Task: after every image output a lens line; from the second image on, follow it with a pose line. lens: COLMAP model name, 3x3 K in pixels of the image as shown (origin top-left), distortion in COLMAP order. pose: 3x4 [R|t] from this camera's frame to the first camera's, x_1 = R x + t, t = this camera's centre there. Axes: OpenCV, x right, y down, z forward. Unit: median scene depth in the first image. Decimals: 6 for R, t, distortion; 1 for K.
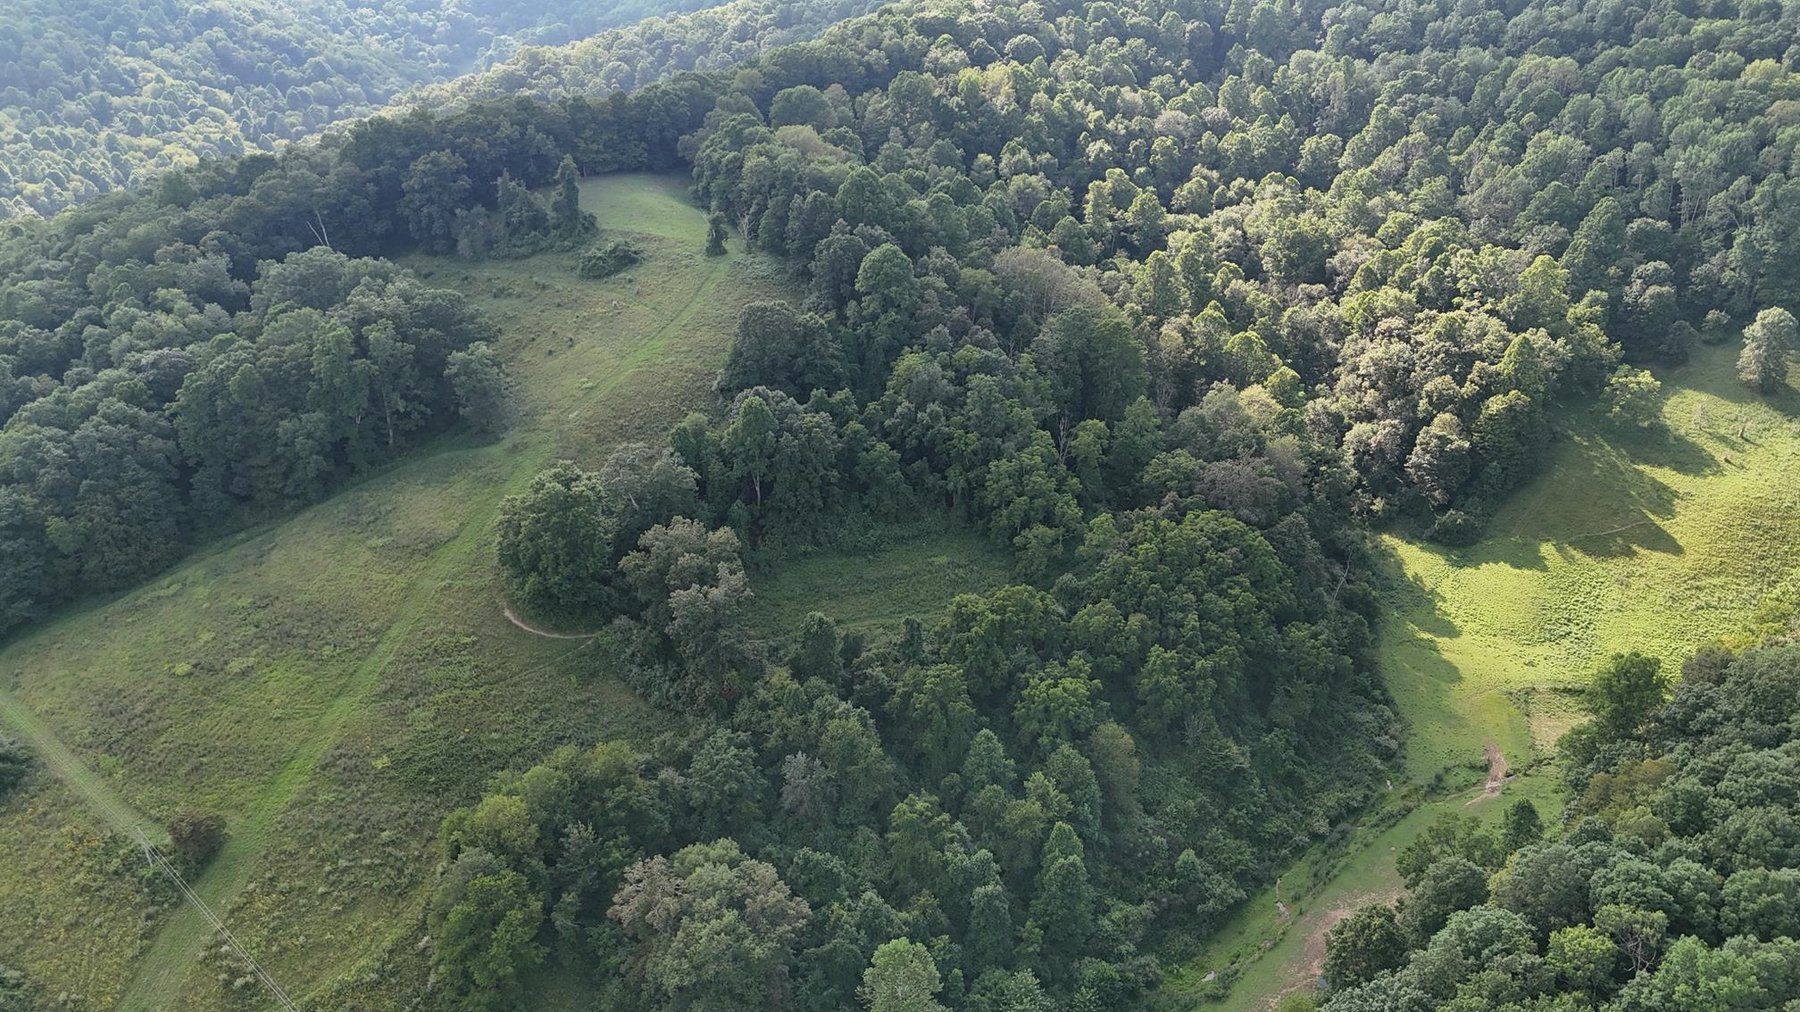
lens RADIAL K [[1320.8, 0, 897.4], [0, 1320.8, 503.3], [0, 0, 1]] dist [0.071140, -0.066140]
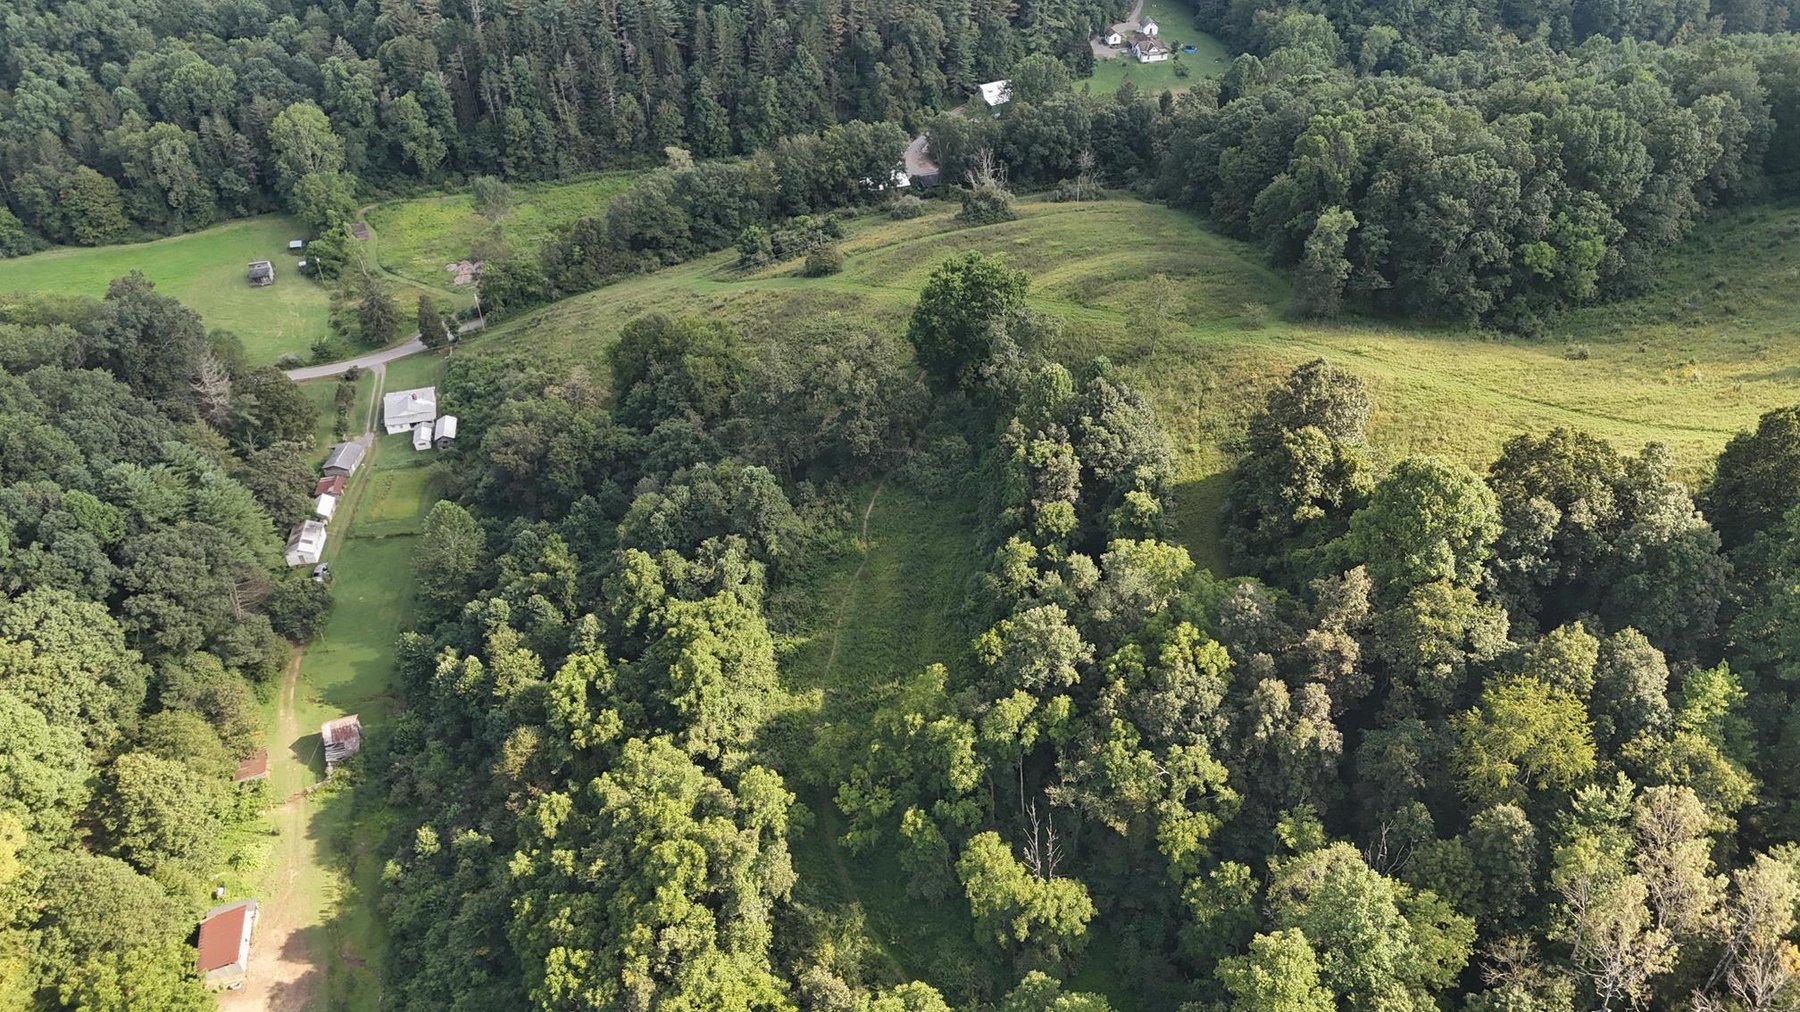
lens RADIAL K [[1320.8, 0, 890.6], [0, 1320.8, 504.7], [0, 0, 1]] dist [0.071140, -0.066140]
pose [[-0.464749, 0.553905, -0.690795, 0.401507], [-0.346153, 0.604423, 0.717531, -0.444656], [0.814976, 0.572593, -0.089169, 0.860376]]
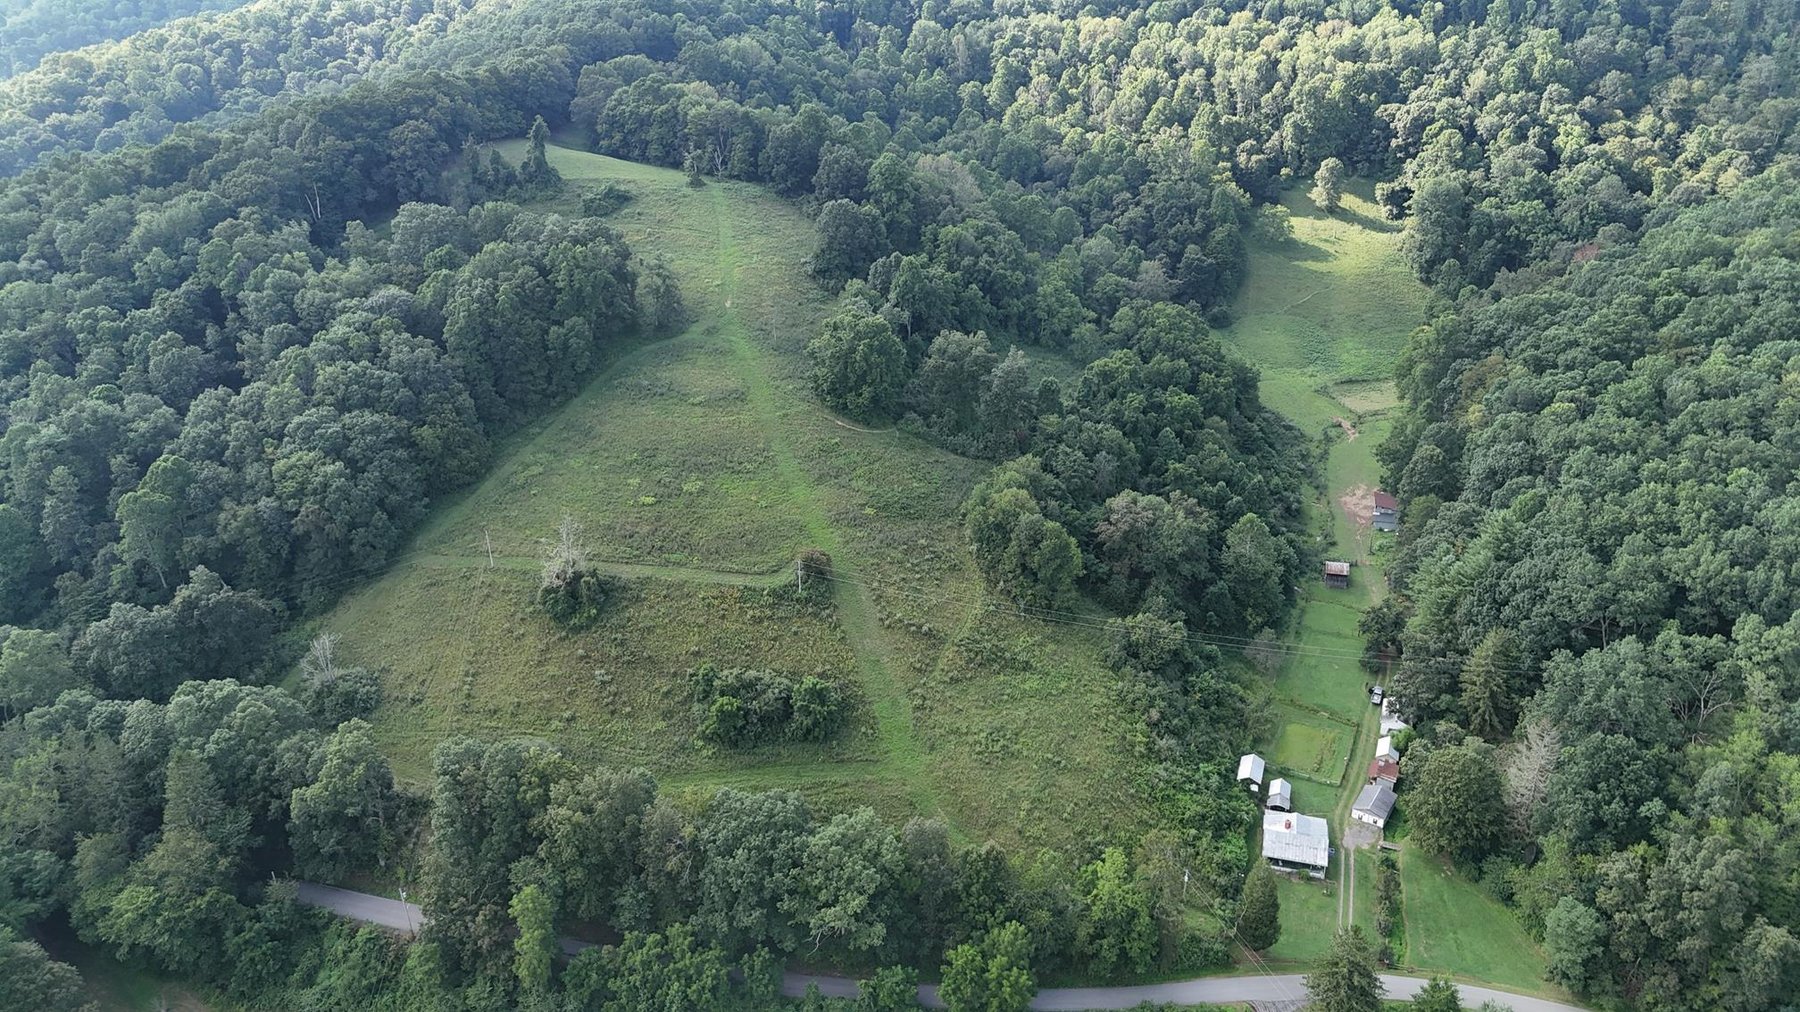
lens RADIAL K [[1320.8, 0, 895.5], [0, 1320.8, 503.7], [0, 0, 1]] dist [0.071140, -0.066140]
pose [[0.860009, -0.201892, 0.468641, -0.673219], [0.205085, 0.977716, 0.044850, 0.087106], [-0.467253, 0.057540, 0.882249, -0.154165]]
